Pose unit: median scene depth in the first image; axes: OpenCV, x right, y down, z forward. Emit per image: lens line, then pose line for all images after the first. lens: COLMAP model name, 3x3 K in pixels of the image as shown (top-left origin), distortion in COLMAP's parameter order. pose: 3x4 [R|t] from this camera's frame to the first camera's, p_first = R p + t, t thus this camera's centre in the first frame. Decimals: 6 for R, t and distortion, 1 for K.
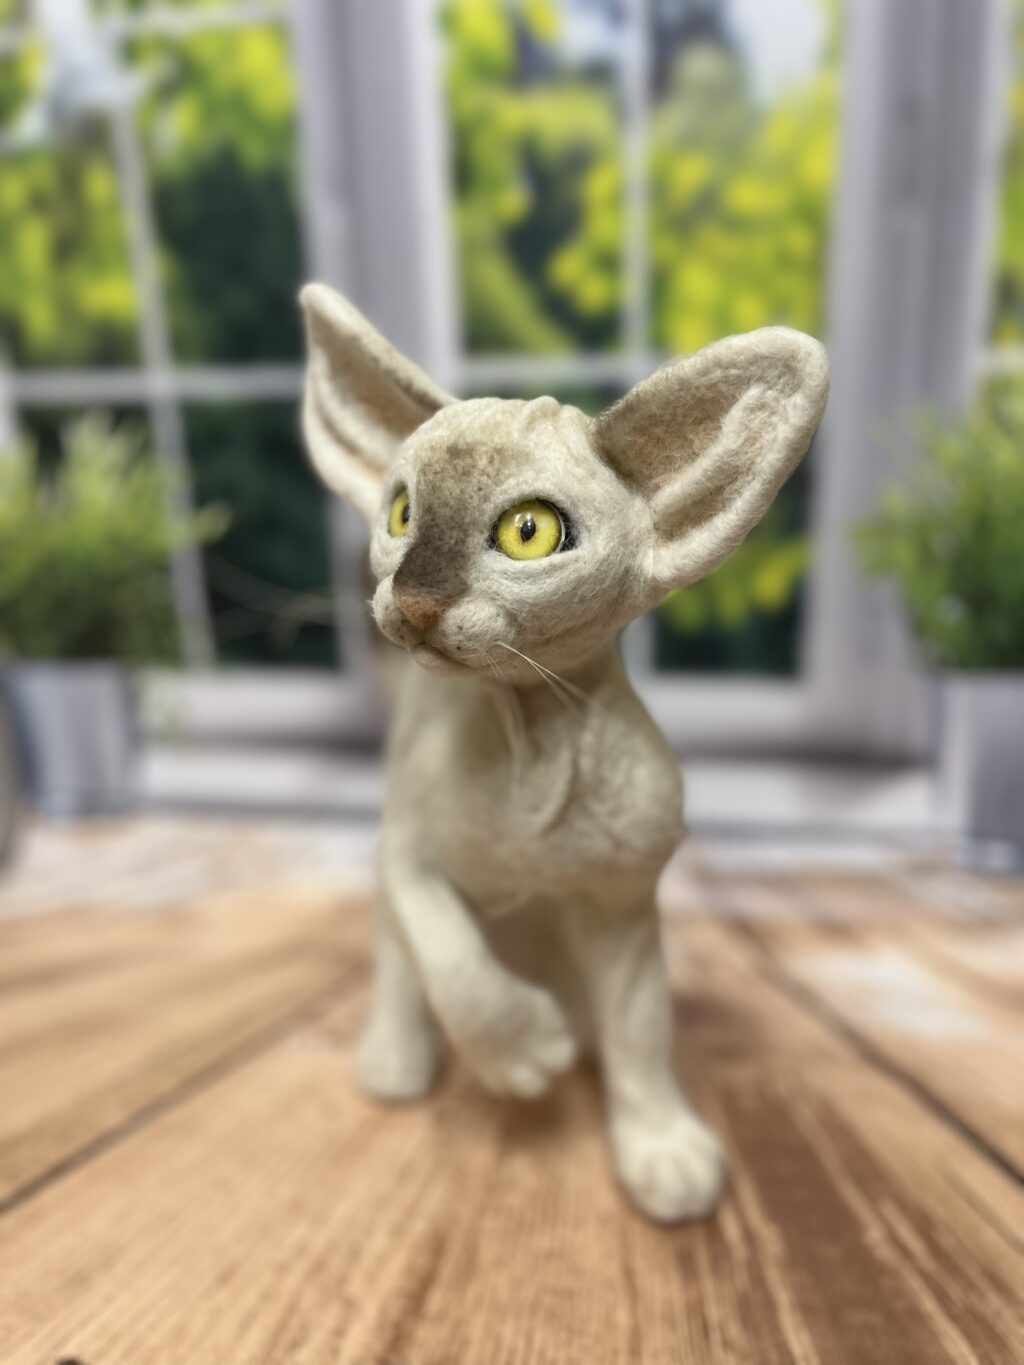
lens RADIAL K [[1080.2, 0, 505.1], [0, 1080.2, 682.5], [0, 0, 1]] dist [0.050930, -0.116303]
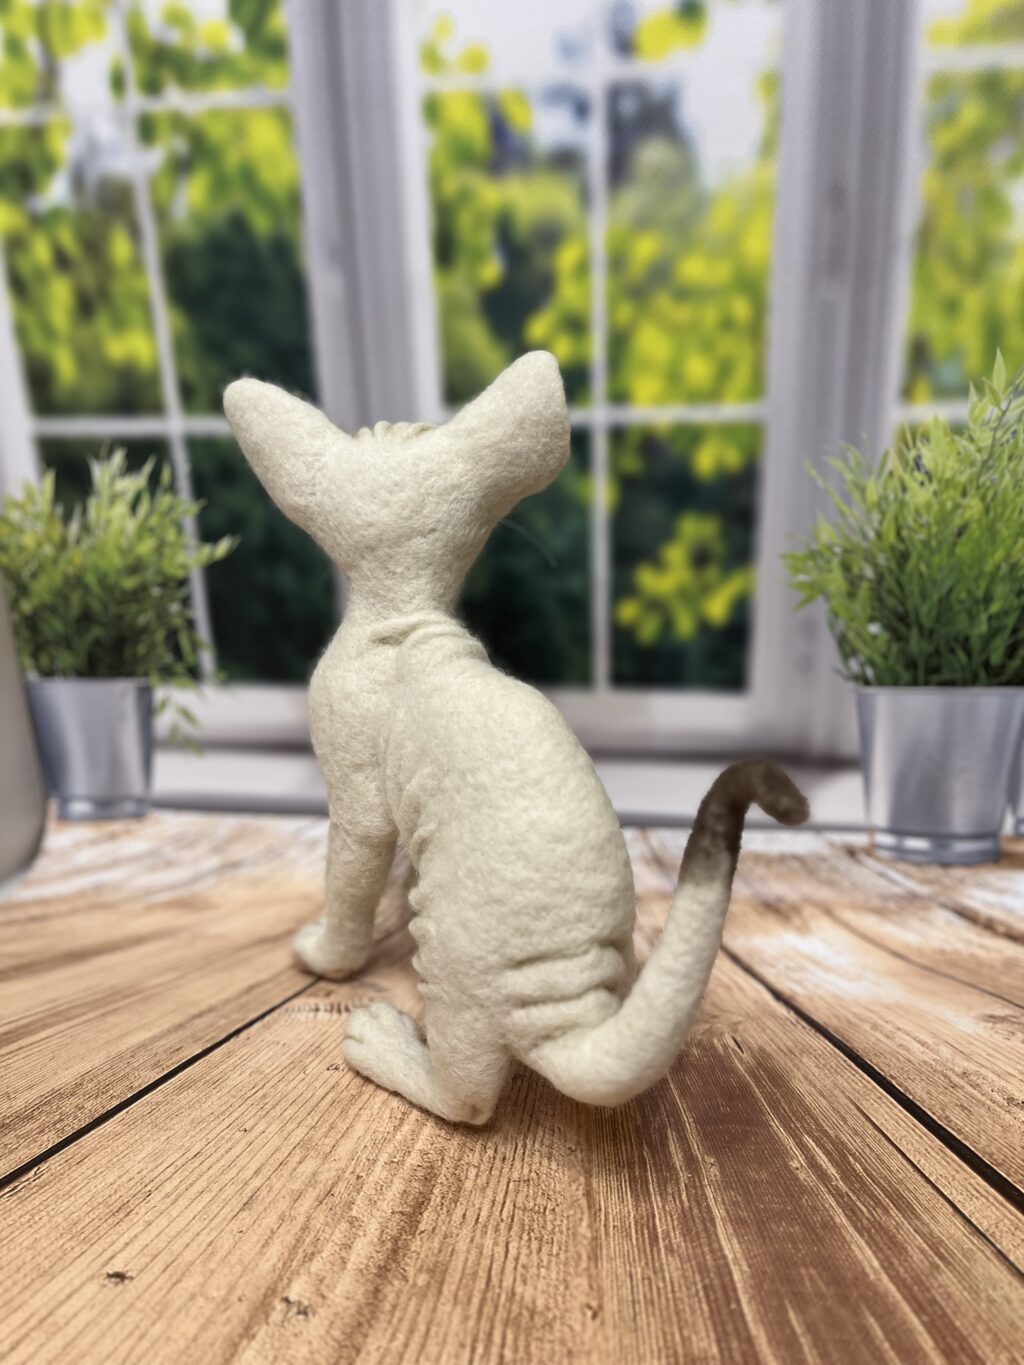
lens RADIAL K [[1080.2, 0, 507.1], [0, 1080.2, 686.1], [0, 0, 1]] dist [0.050930, -0.116303]
pose [[0.999767, -0.002535, 0.021449, -0.000807], [0.002367, 0.999966, 0.007850, -0.017304], [-0.021468, -0.007798, 0.999739, -0.141159]]
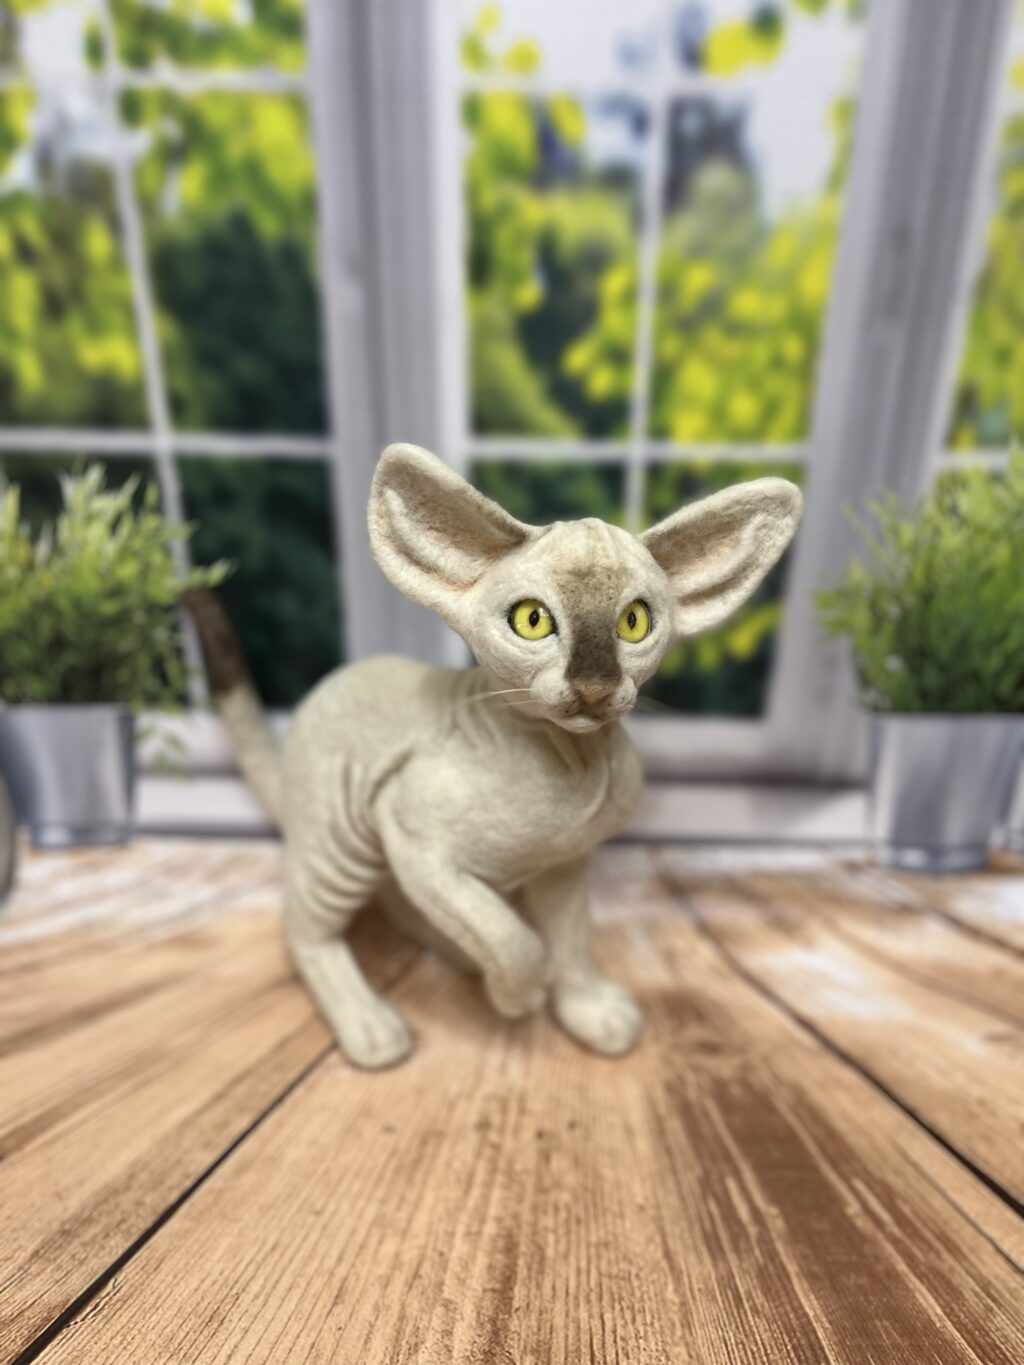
lens RADIAL K [[1080.2, 0, 516.6], [0, 1080.2, 703.1], [0, 0, 1]] dist [0.050930, -0.116303]
pose [[0.986154, -0.028872, 0.163299, -0.189593], [0.003474, 0.988108, 0.153722, -0.217794], [-0.165795, -0.151026, 0.974527, -0.074762]]
